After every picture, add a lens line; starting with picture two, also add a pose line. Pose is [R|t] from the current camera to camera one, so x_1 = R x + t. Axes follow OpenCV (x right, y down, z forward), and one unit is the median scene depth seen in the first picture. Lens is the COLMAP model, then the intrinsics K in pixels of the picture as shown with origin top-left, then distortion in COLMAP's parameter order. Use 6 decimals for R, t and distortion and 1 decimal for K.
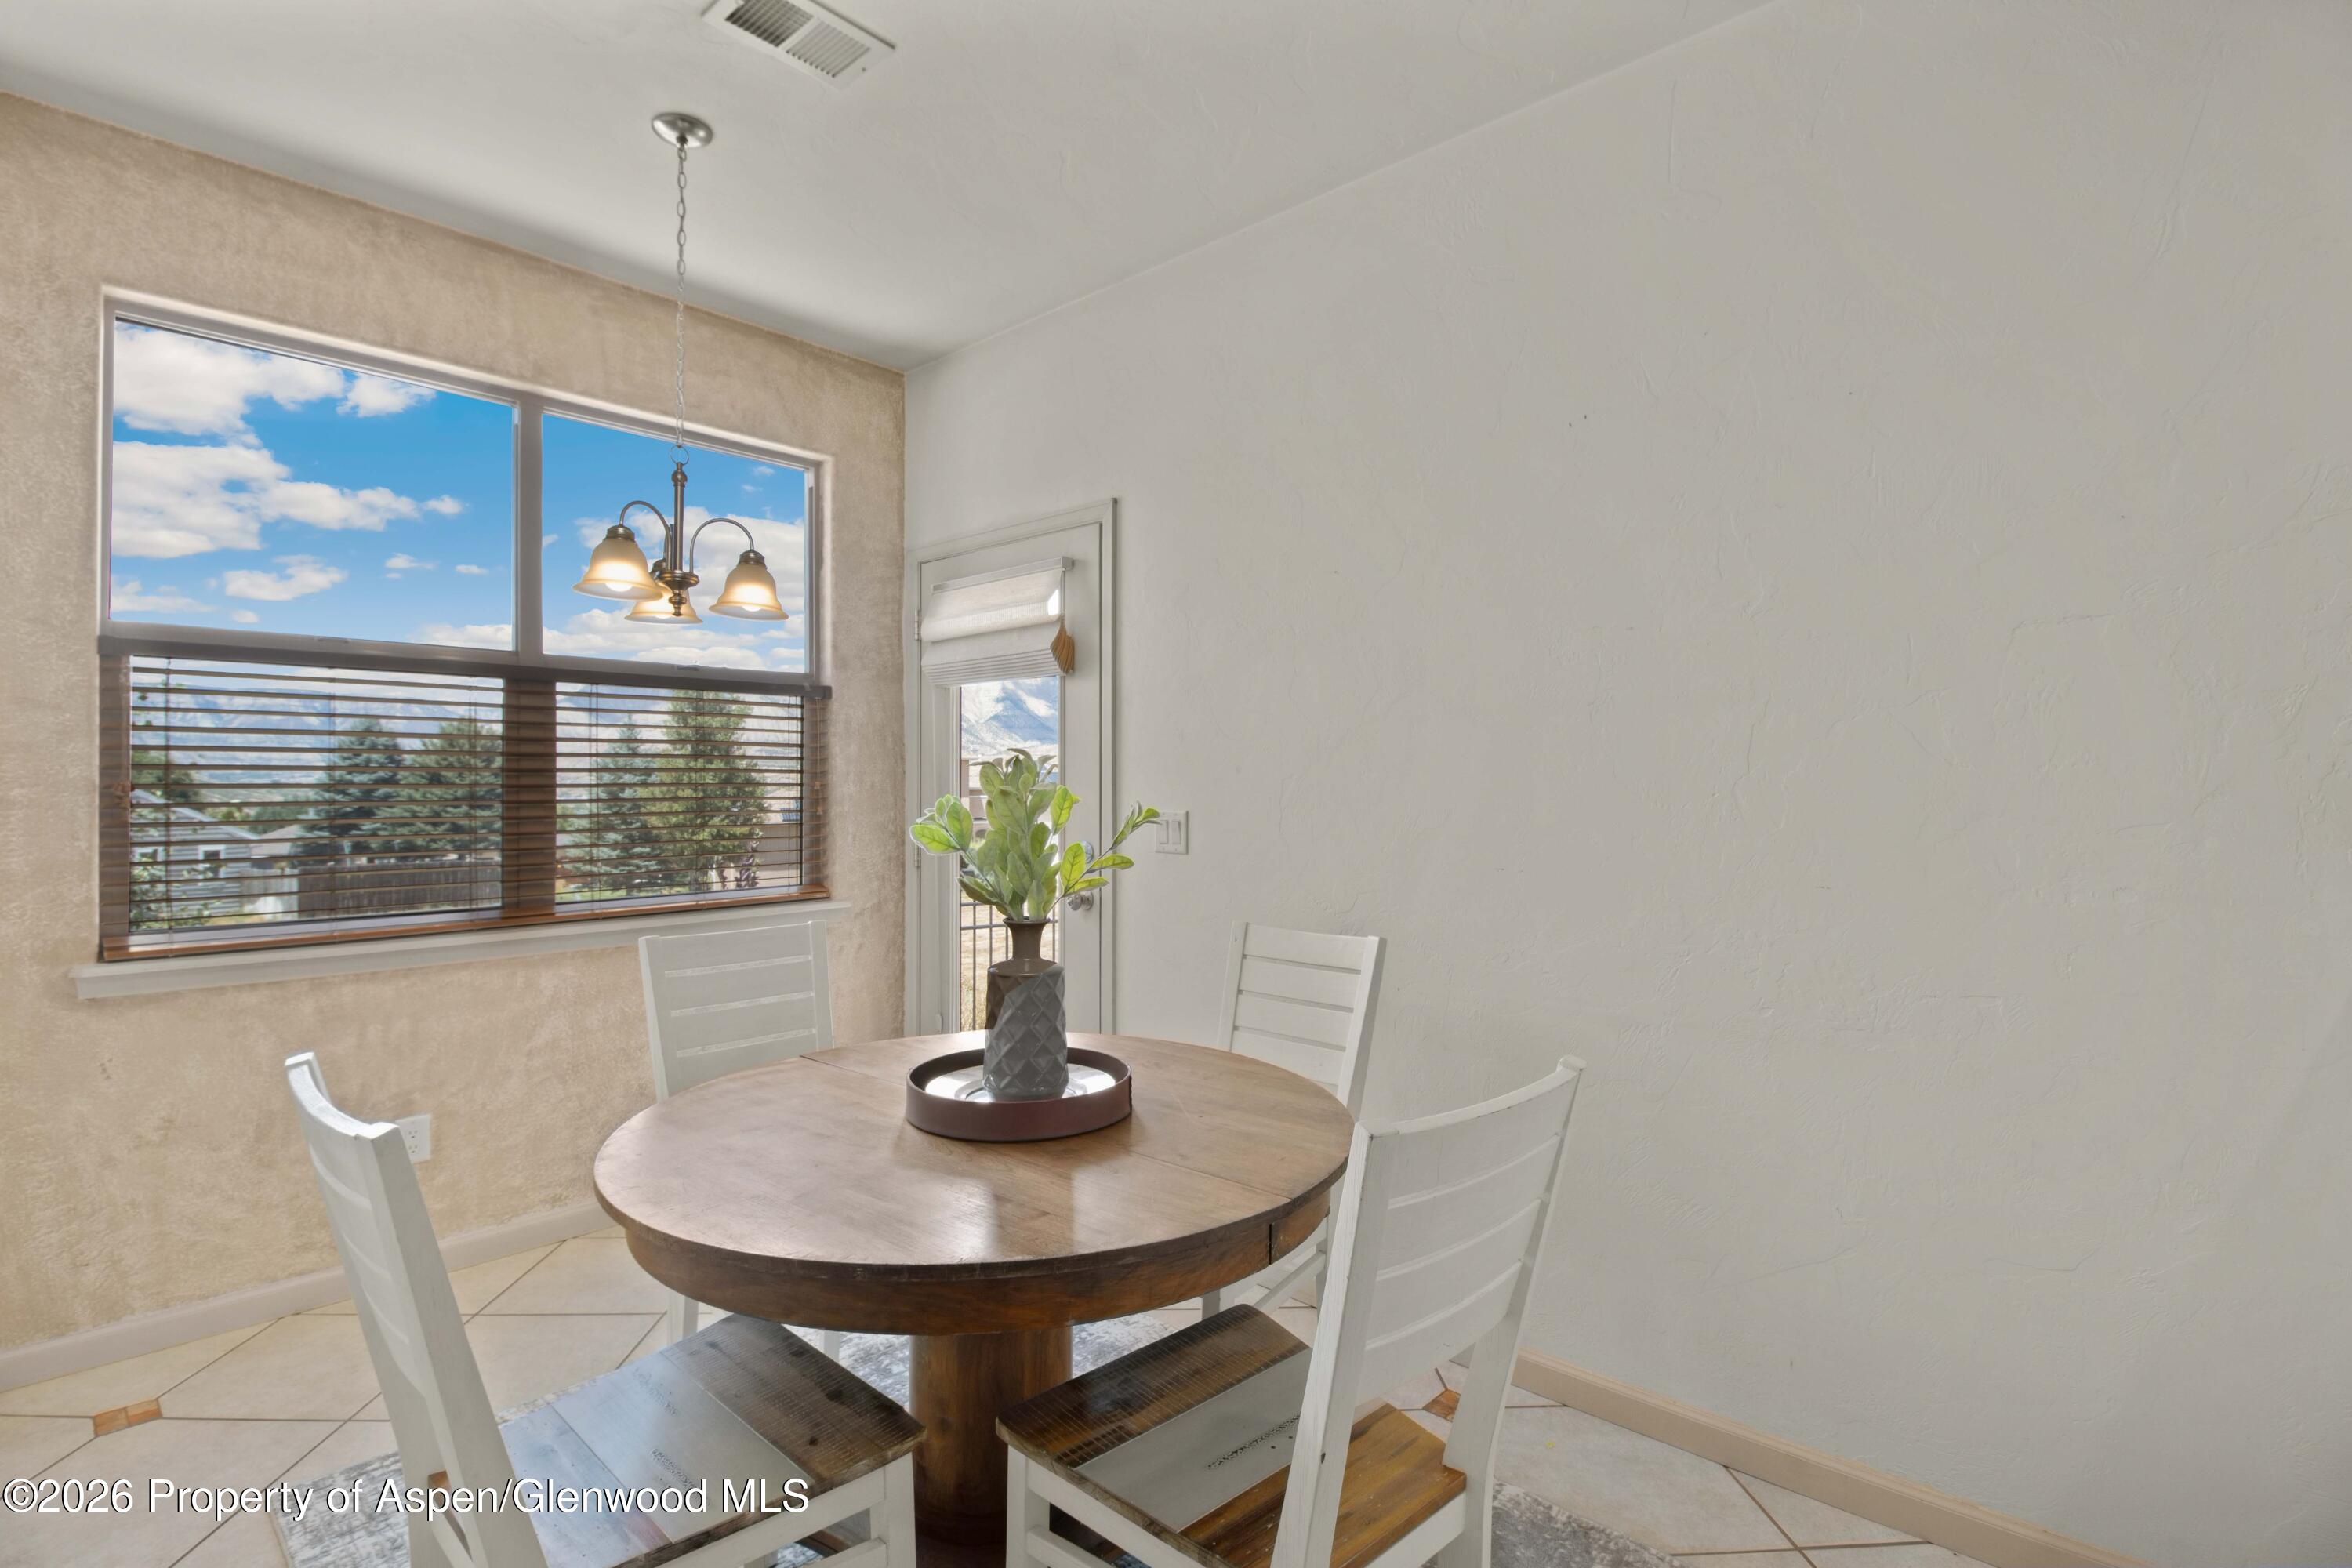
lens RADIAL K [[1153.2, 0, 1237.9], [0, 1153.2, 781.0], [0, 0, 1]] dist [0.001761, -0.012647]
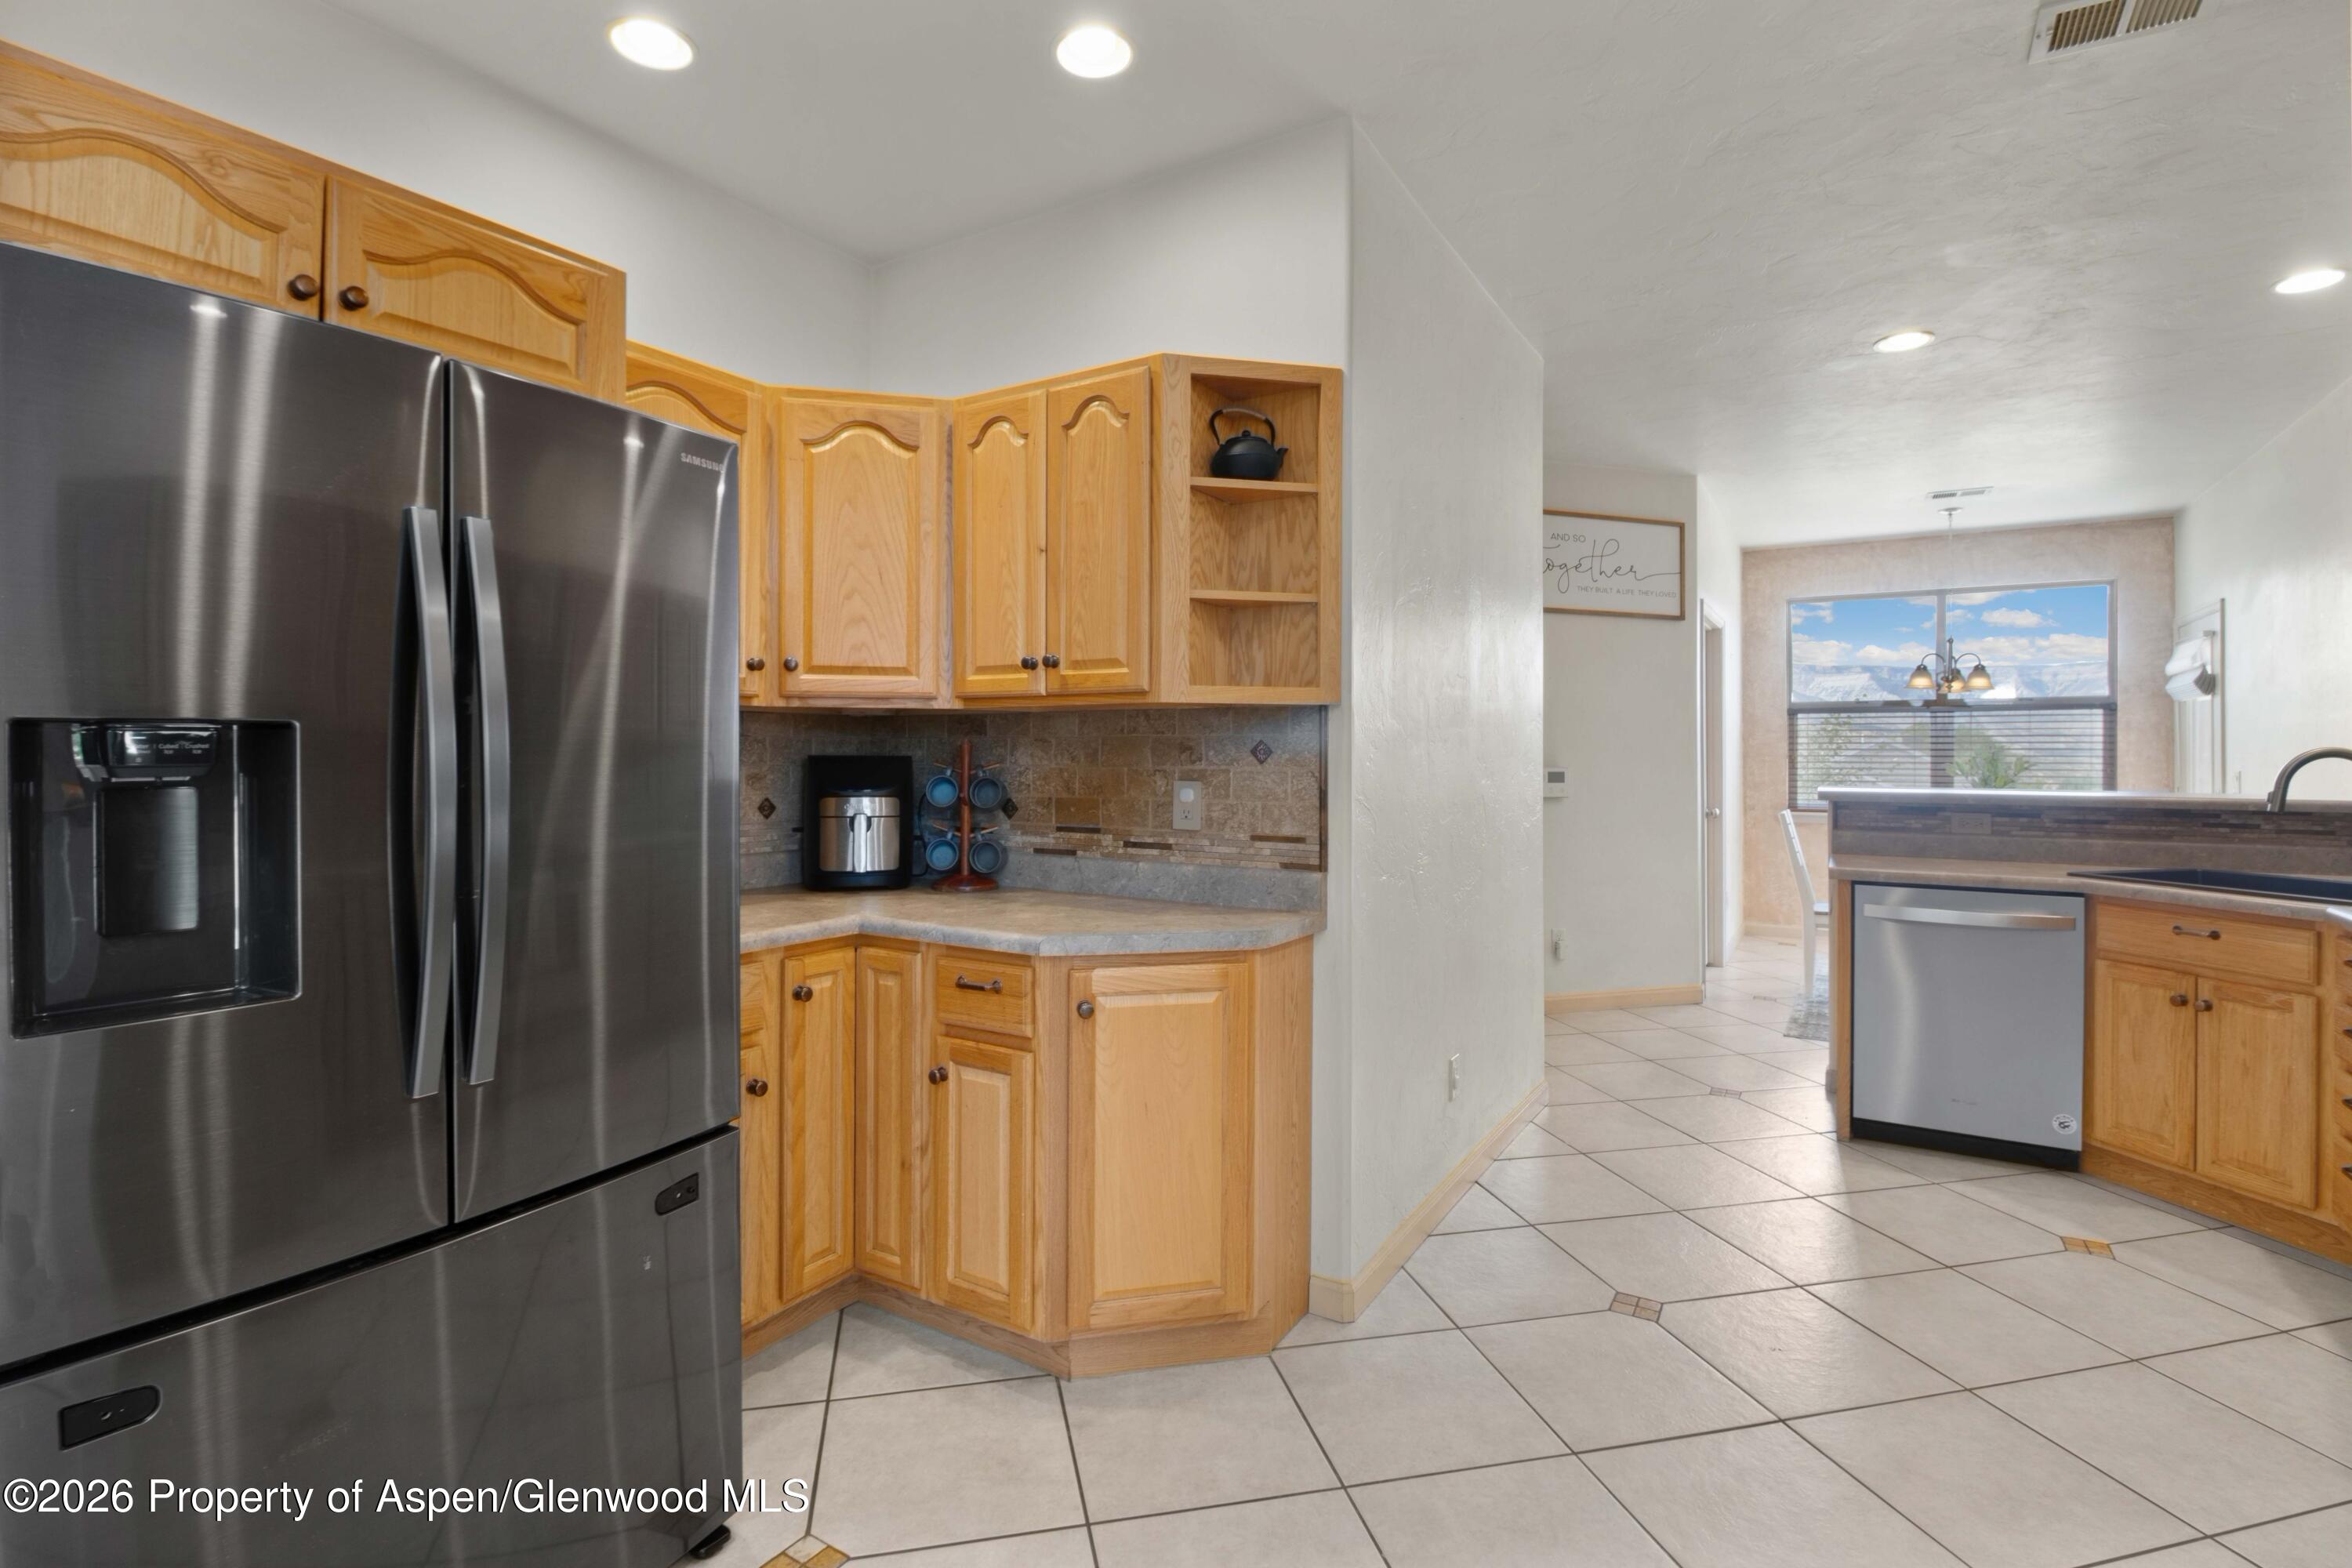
lens RADIAL K [[1096.3, 0, 1175.1], [0, 1096.3, 753.6], [0, 0, 1]] dist [0.000705, -0.012954]
pose [[0.148939, 0.001260, -0.988846, 1.525049], [-0.000486, 0.999999, 0.001201, -0.004607], [0.988846, 0.000302, 0.148940, -0.991428]]
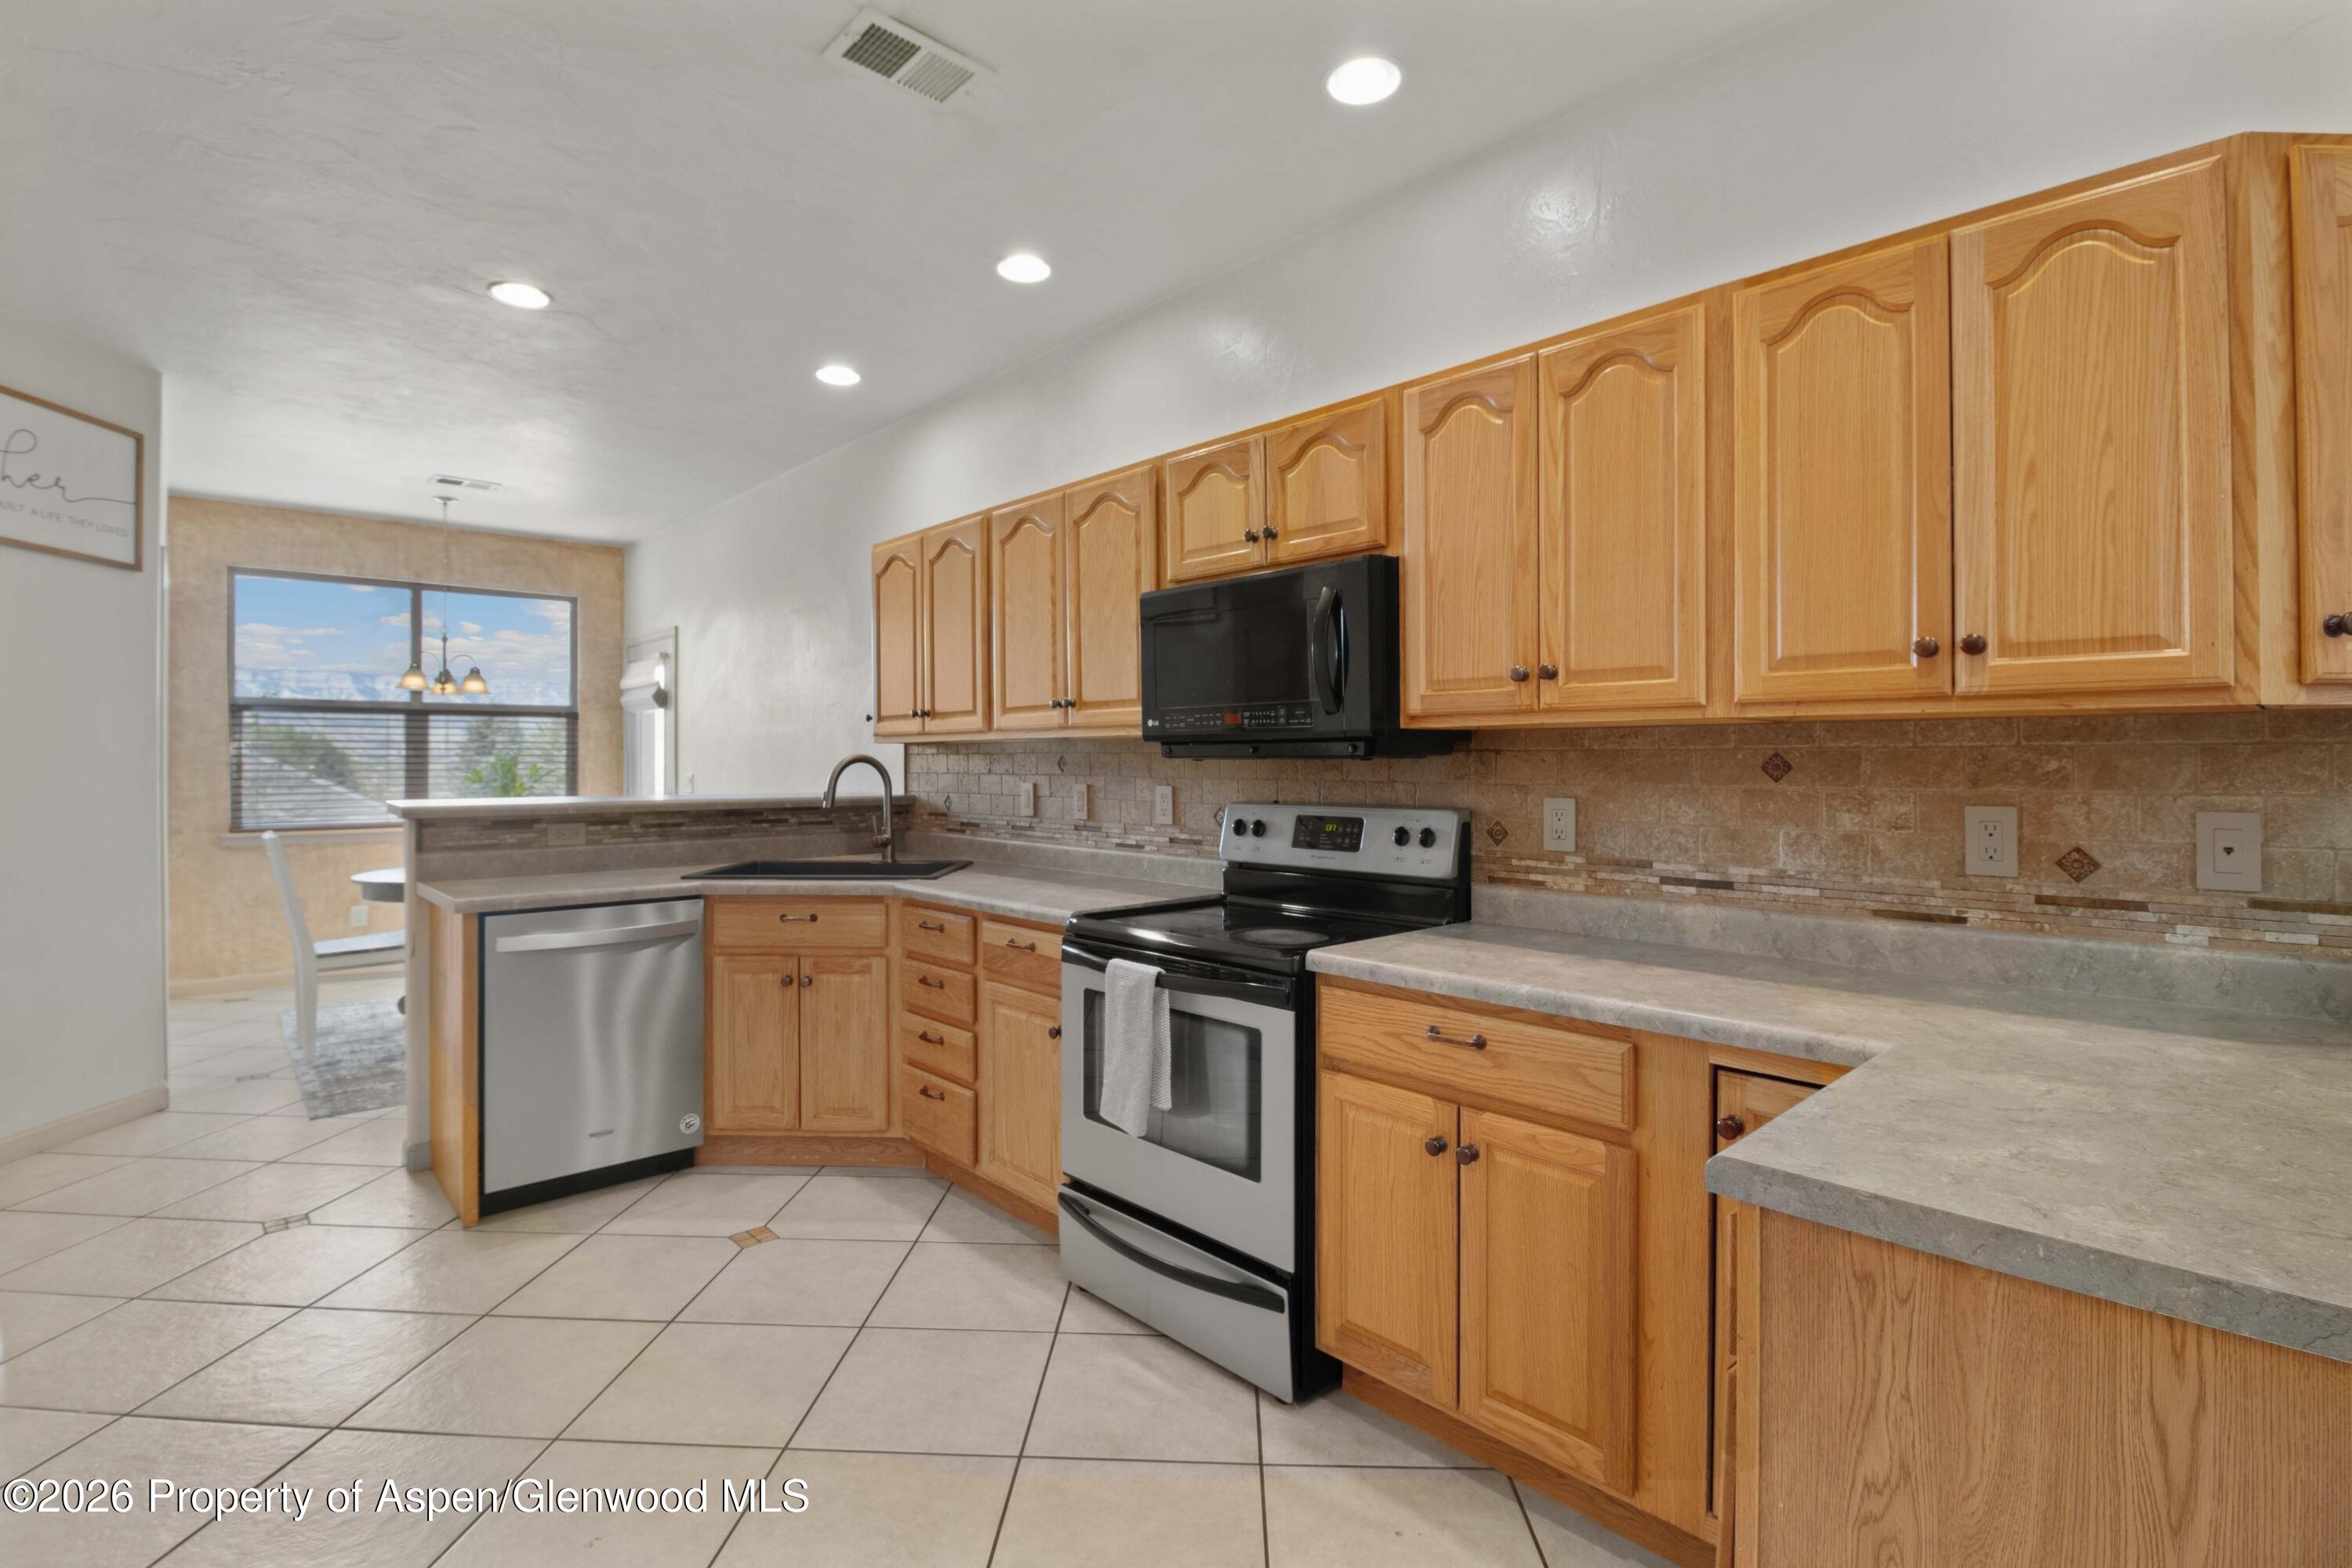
lens RADIAL K [[1096.3, 0, 1175.1], [0, 1096.3, 753.6], [0, 0, 1]] dist [0.000705, -0.012954]
pose [[0.993067, -0.001677, -0.117540, 1.187062], [0.001336, 0.999995, -0.002979, -0.006441], [0.117544, 0.002801, 0.993064, -1.002404]]
